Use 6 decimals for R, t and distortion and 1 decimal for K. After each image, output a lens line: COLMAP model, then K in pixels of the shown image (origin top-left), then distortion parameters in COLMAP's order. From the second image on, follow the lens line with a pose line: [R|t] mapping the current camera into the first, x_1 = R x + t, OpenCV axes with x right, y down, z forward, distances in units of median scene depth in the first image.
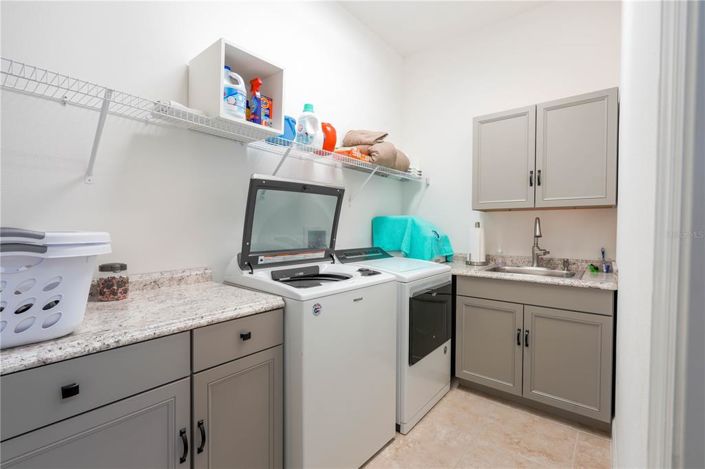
lens RADIAL K [[316.9, 0, 352.5], [0, 316.9, 234.5], [0, 0, 1]] dist [-0.003784, -0.000207]
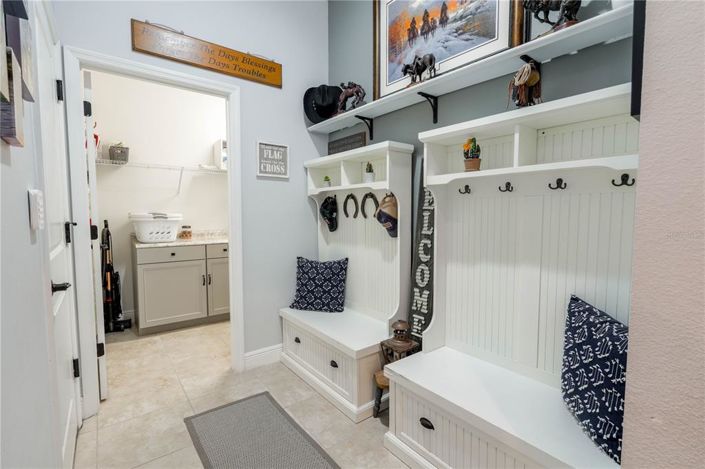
lens RADIAL K [[316.9, 0, 352.5], [0, 316.9, 234.5], [0, 0, 1]] dist [-0.003784, -0.000207]
pose [[0.976145, 0.011717, -0.216802, 1.345831], [-0.002157, 0.999017, 0.044283, 0.045497], [0.217107, -0.042759, 0.975211, -1.480099]]
